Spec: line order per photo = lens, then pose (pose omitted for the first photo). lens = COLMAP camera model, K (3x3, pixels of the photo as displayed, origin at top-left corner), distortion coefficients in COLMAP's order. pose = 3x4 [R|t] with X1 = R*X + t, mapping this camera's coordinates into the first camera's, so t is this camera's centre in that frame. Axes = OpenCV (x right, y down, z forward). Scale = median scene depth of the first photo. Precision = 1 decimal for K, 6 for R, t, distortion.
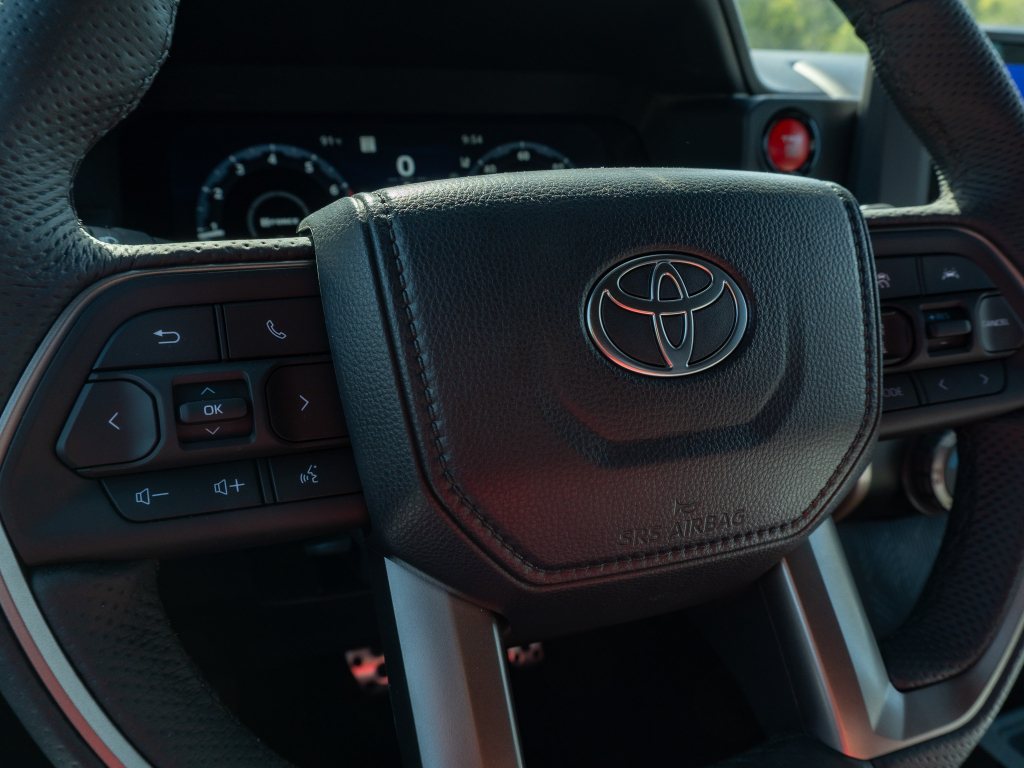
lens RADIAL K [[753.6, 0, 533.5], [0, 753.6, 384.9], [0, 0, 1]] dist [-0.022614, -0.003317]
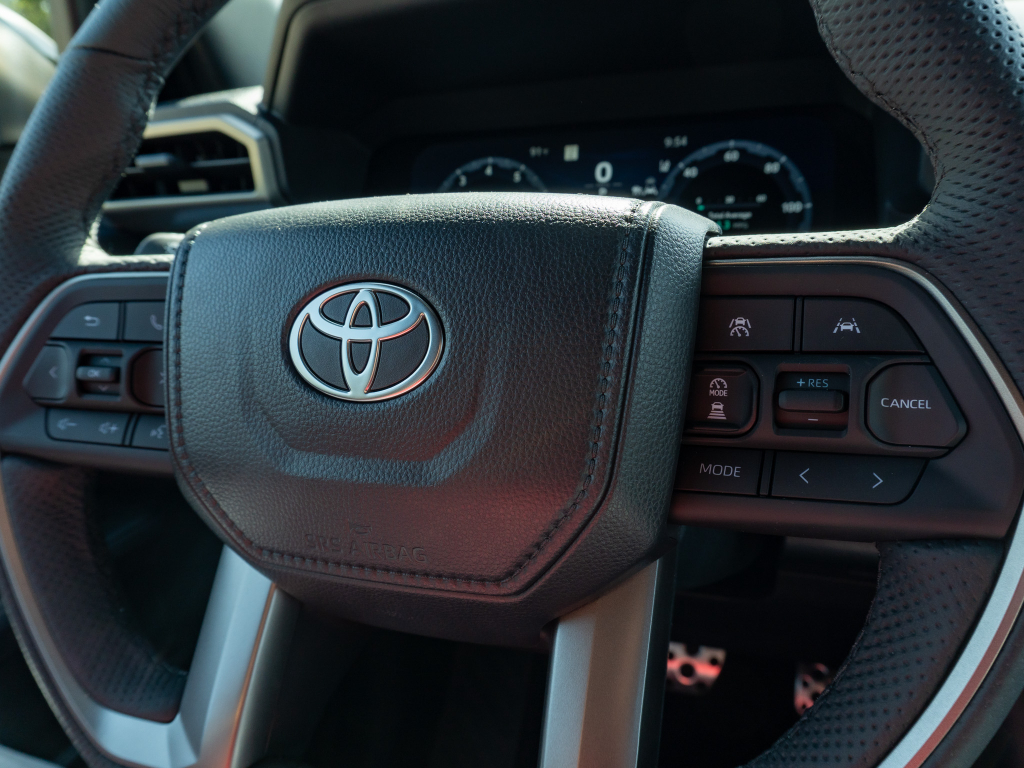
lens RADIAL K [[770.0, 0, 517.3], [0, 770.0, 386.9], [0, 0, 1]] dist [-0.019034, -0.005953]
pose [[0.776005, 0.138612, -0.615307, 0.440914], [-0.131257, 0.989685, 0.057412, -0.052381], [0.616918, 0.036211, 0.786194, 0.132030]]
